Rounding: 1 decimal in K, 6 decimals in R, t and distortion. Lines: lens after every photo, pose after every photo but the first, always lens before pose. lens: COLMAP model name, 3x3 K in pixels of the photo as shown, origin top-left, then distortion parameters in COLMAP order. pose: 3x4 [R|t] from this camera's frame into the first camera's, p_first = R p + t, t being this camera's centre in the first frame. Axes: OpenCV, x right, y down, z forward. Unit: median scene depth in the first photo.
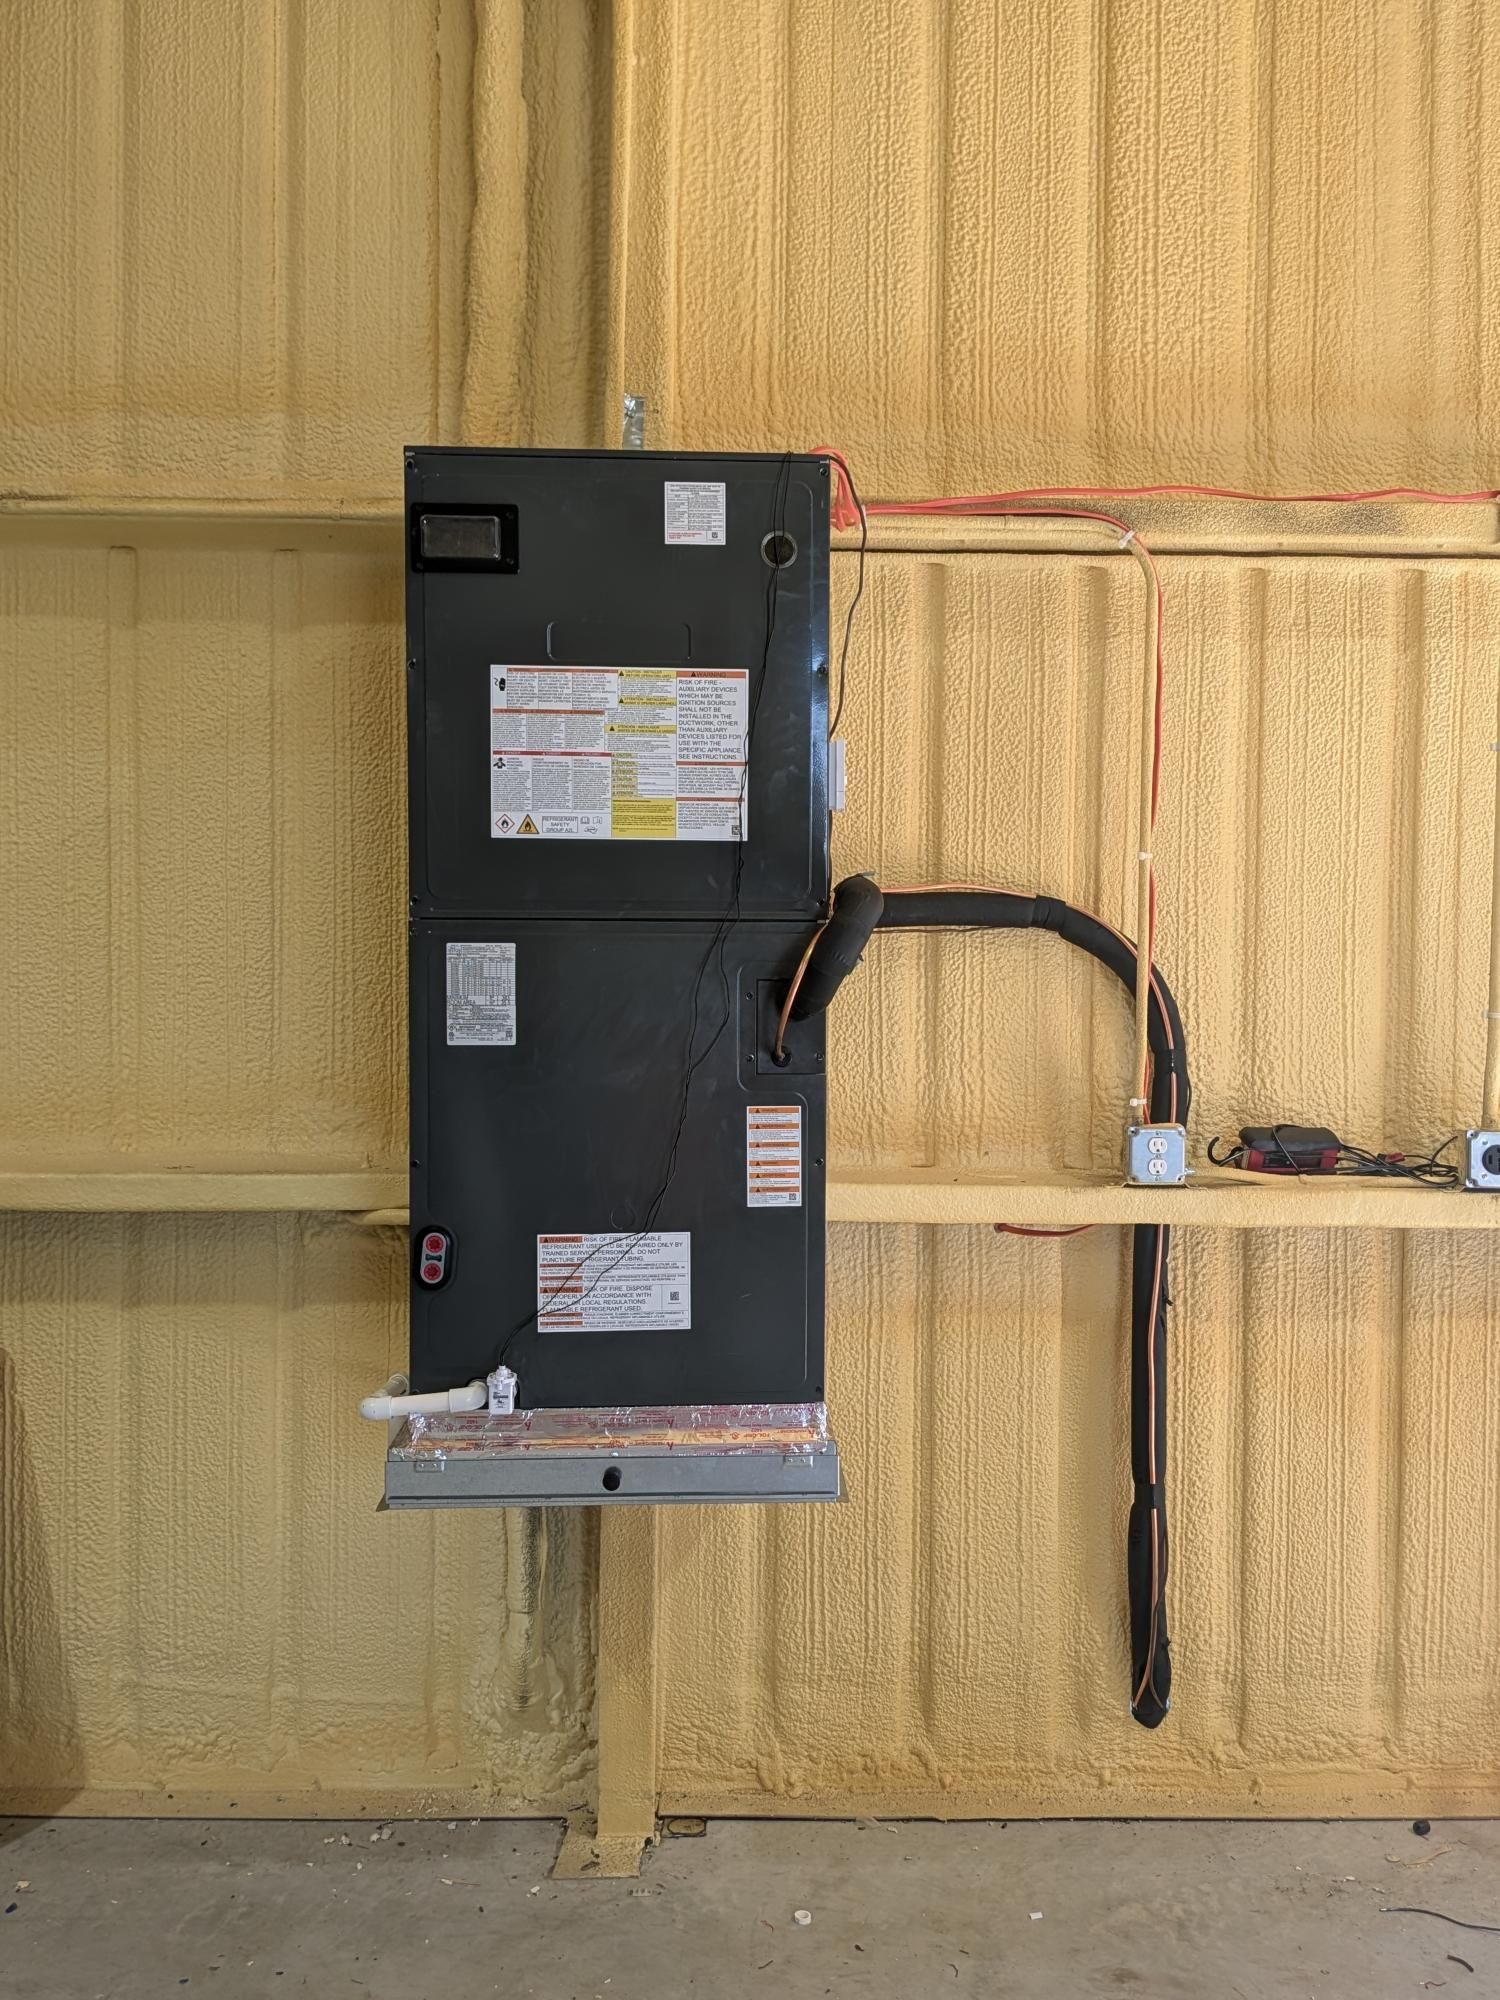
lens RADIAL K [[1744.1, 0, 750.0], [0, 1744.1, 1000.0], [0, 0, 1]] dist [0.128334, -0.260176]
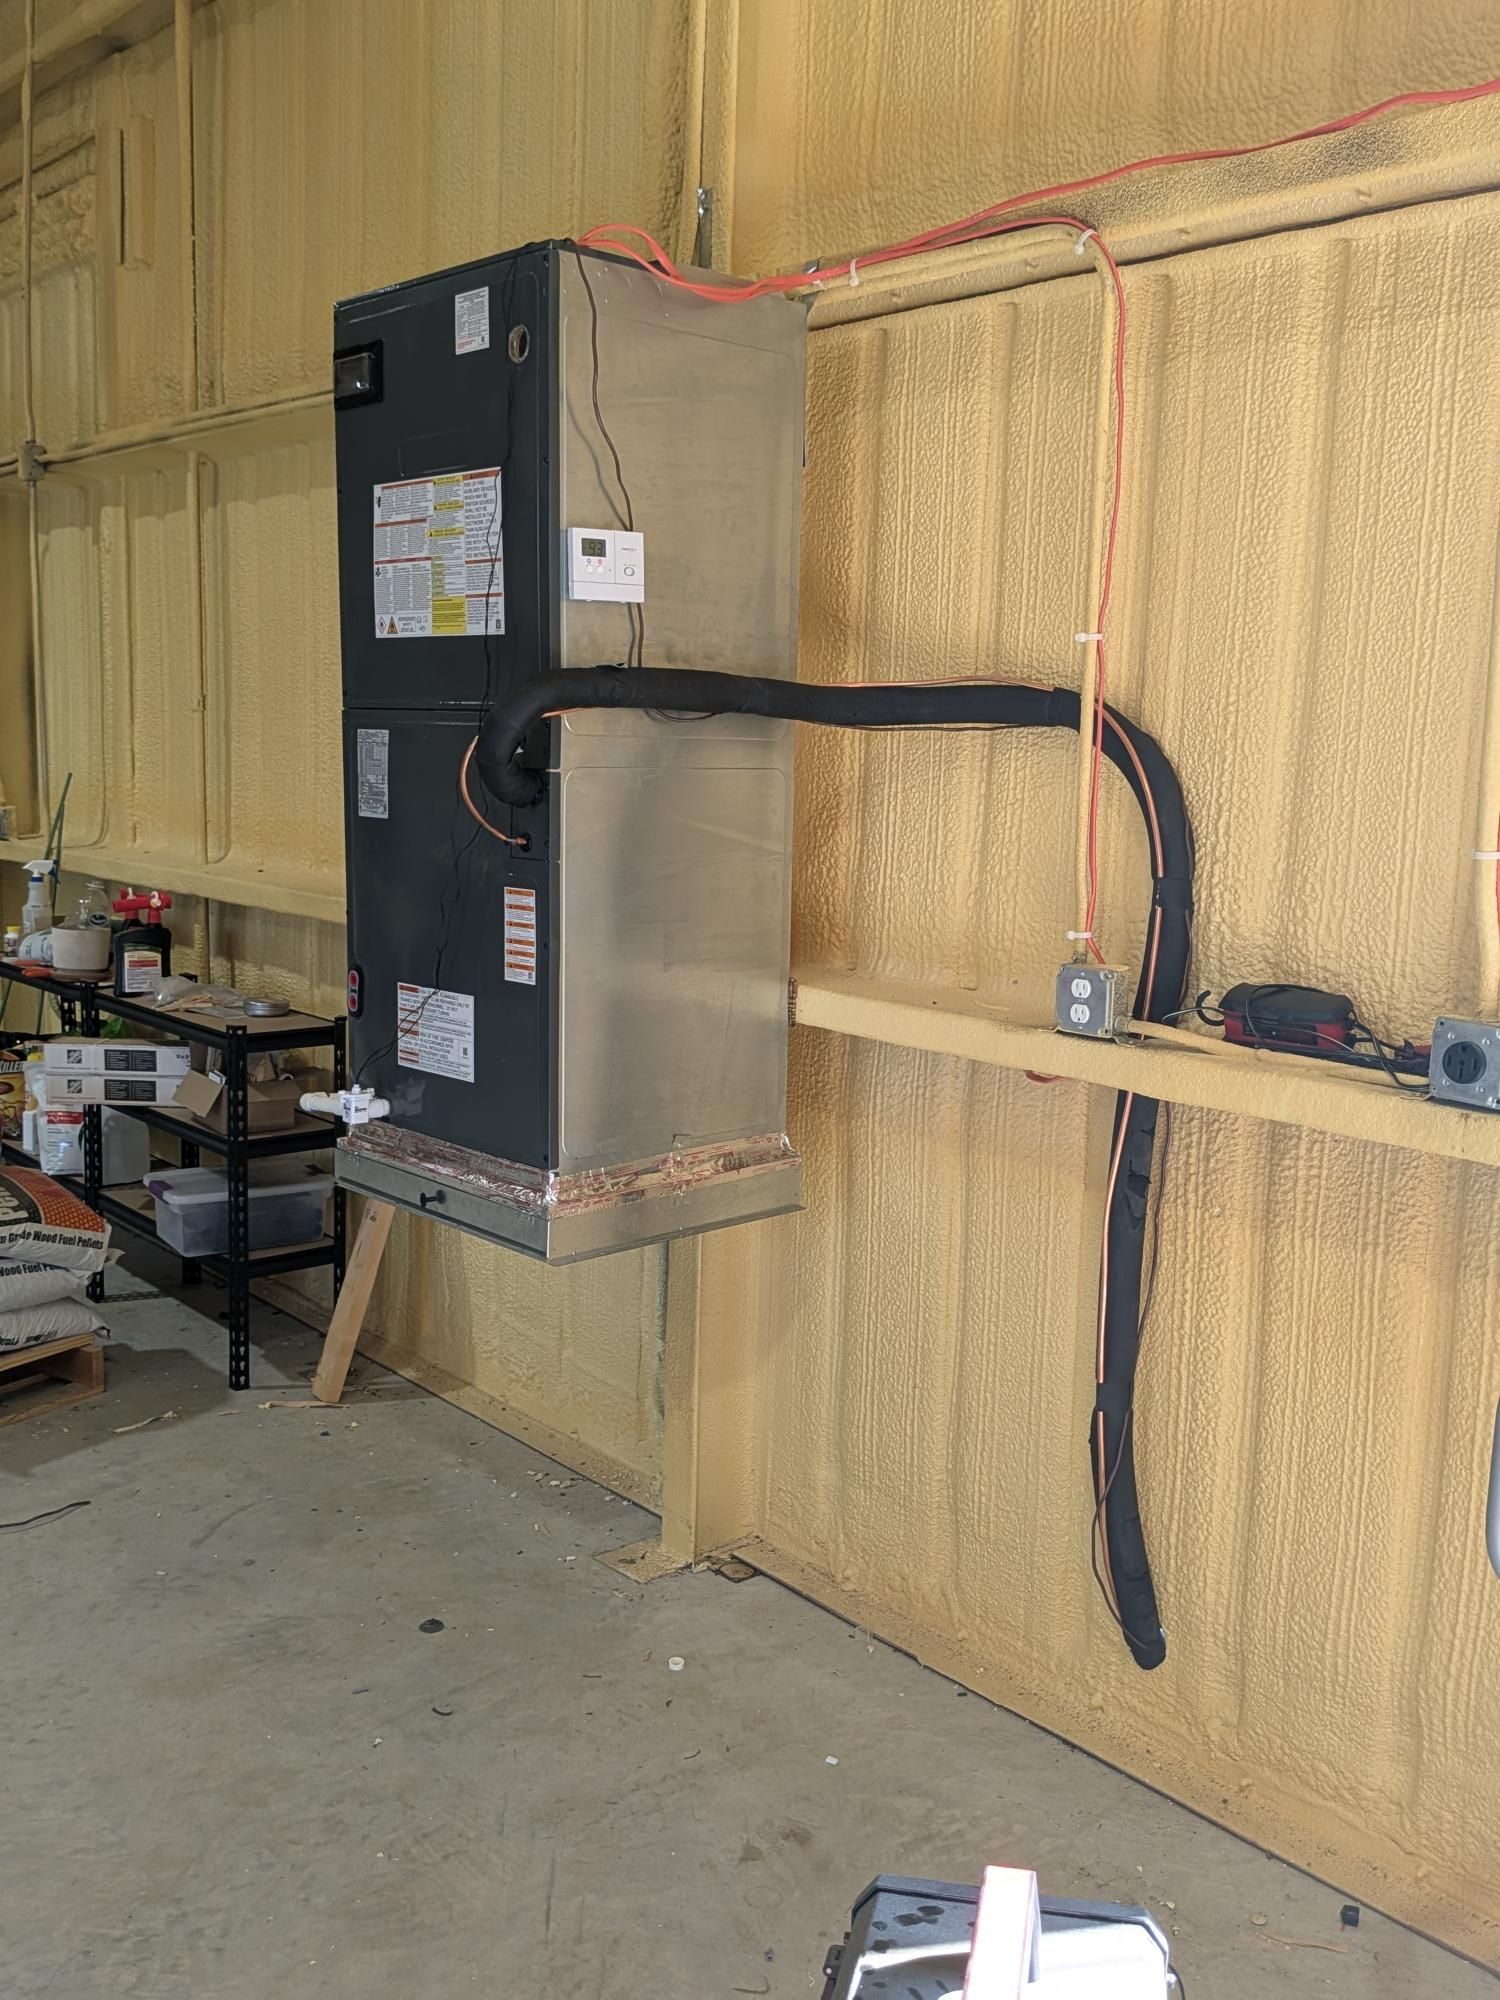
lens RADIAL K [[1740.0, 0, 792.4], [0, 1740.0, 977.0], [0, 0, 1]] dist [0.114519, -0.231764]
pose [[0.673321, 0.111347, -0.730918, 0.712432], [-0.044631, 0.992913, 0.110145, -0.007763], [0.738002, -0.041542, 0.673519, 0.319694]]
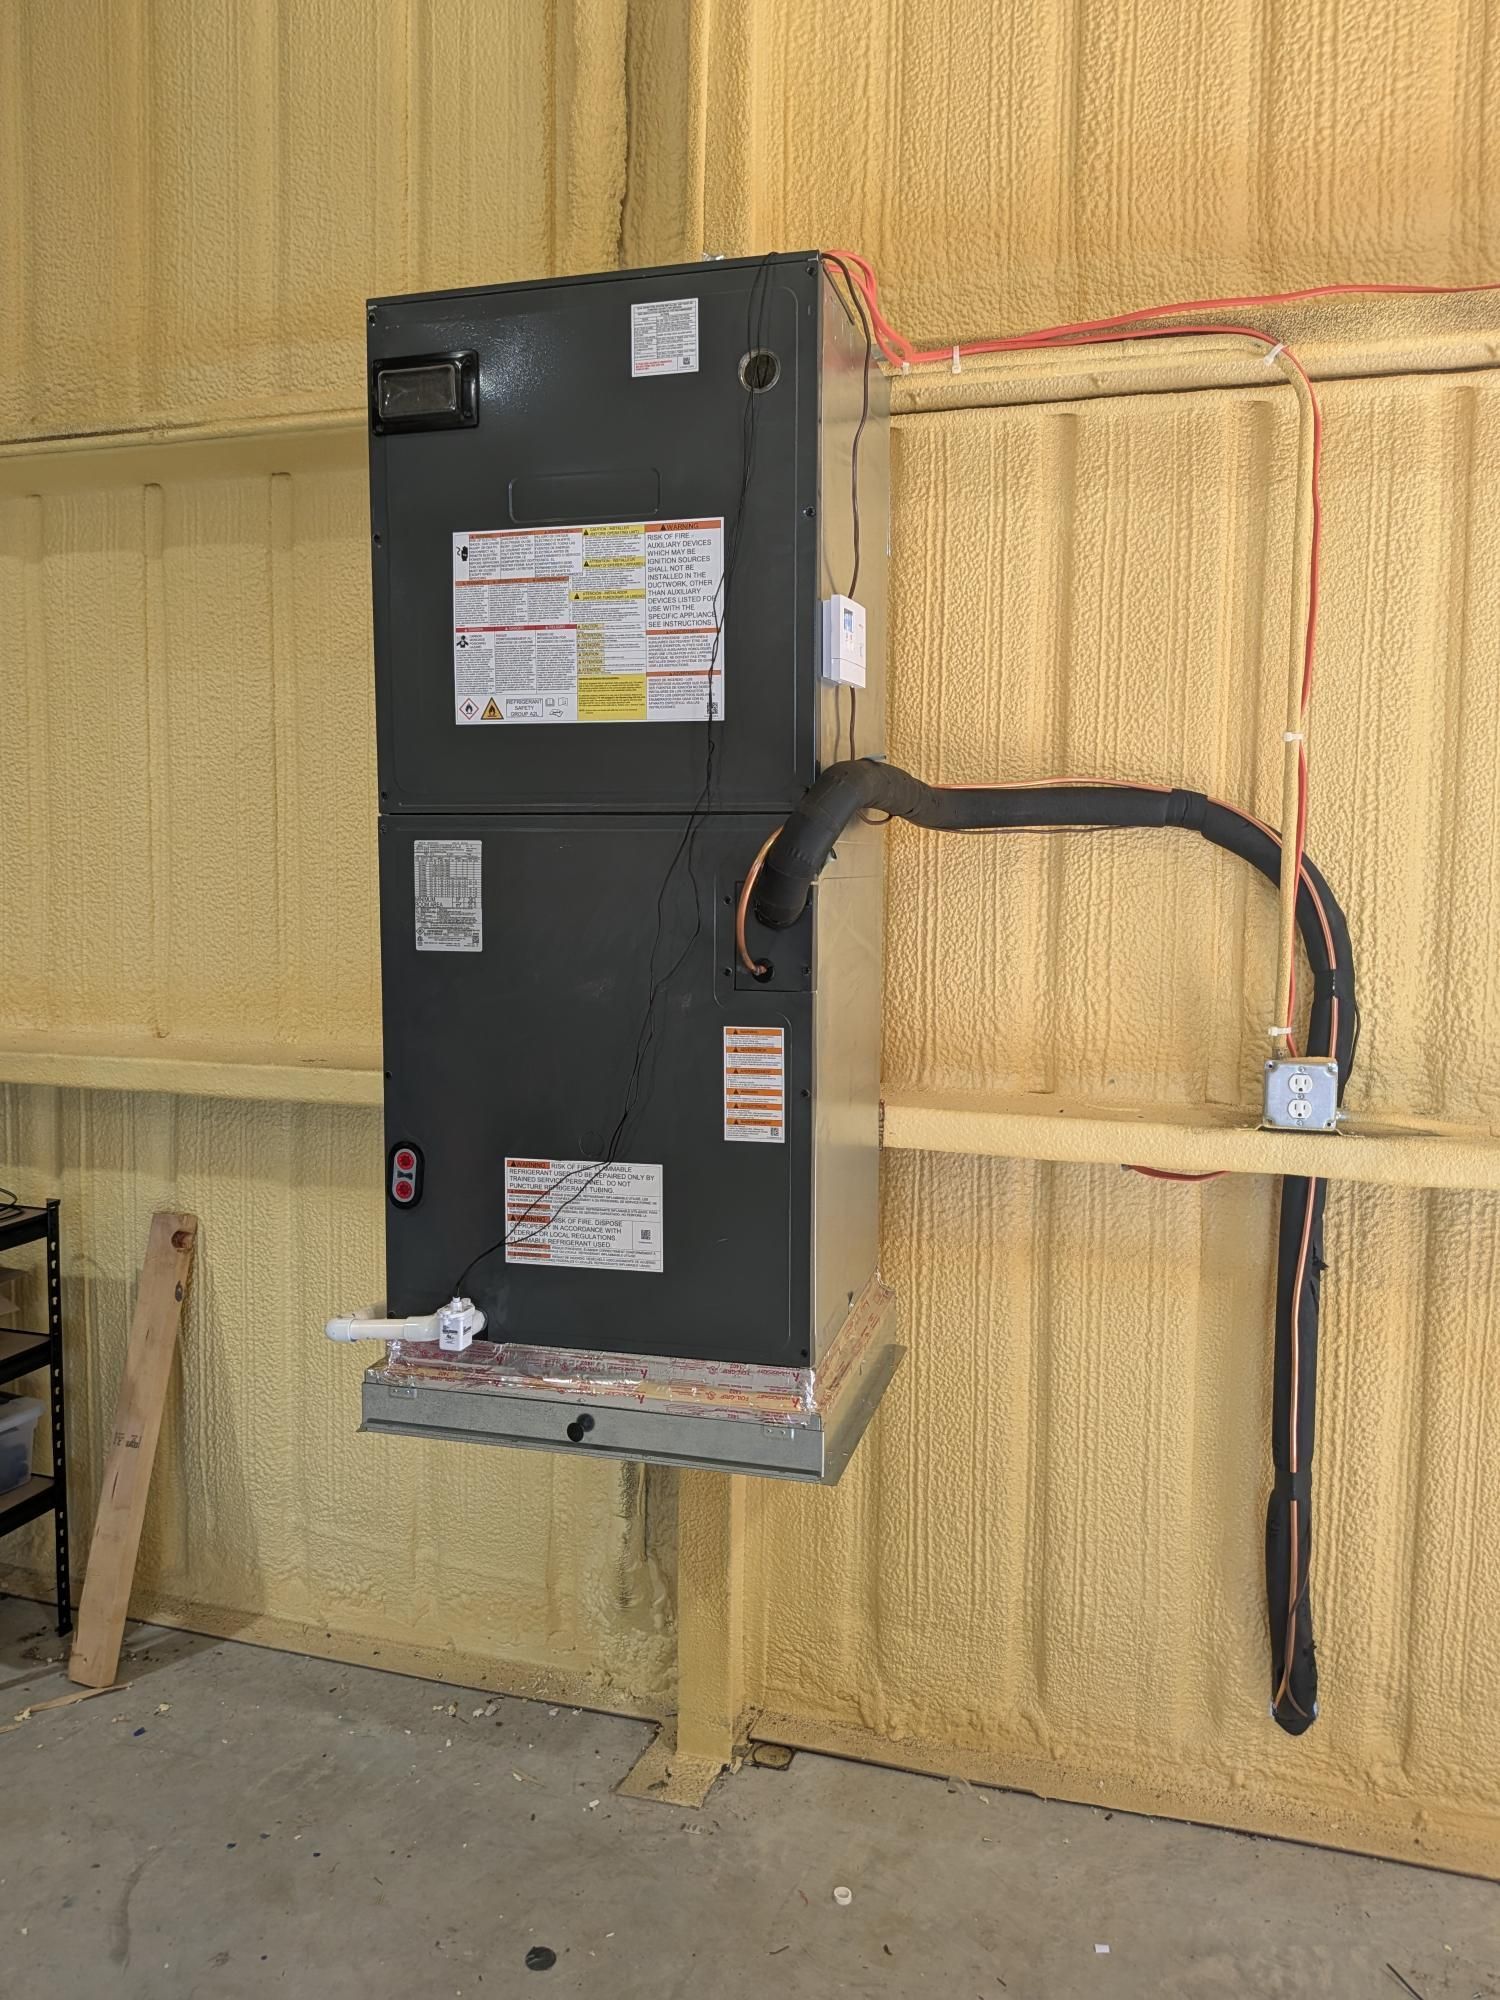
lens RADIAL K [[1412.3, 0, 745.4], [0, 1412.3, 966.7], [0, 0, 1]] dist [0.071501, -0.125802]
pose [[0.954396, 0.020925, -0.297809, 0.171716], [-0.009461, 0.999160, 0.039882, 0.002240], [0.298393, -0.035246, 0.953792, 0.259377]]
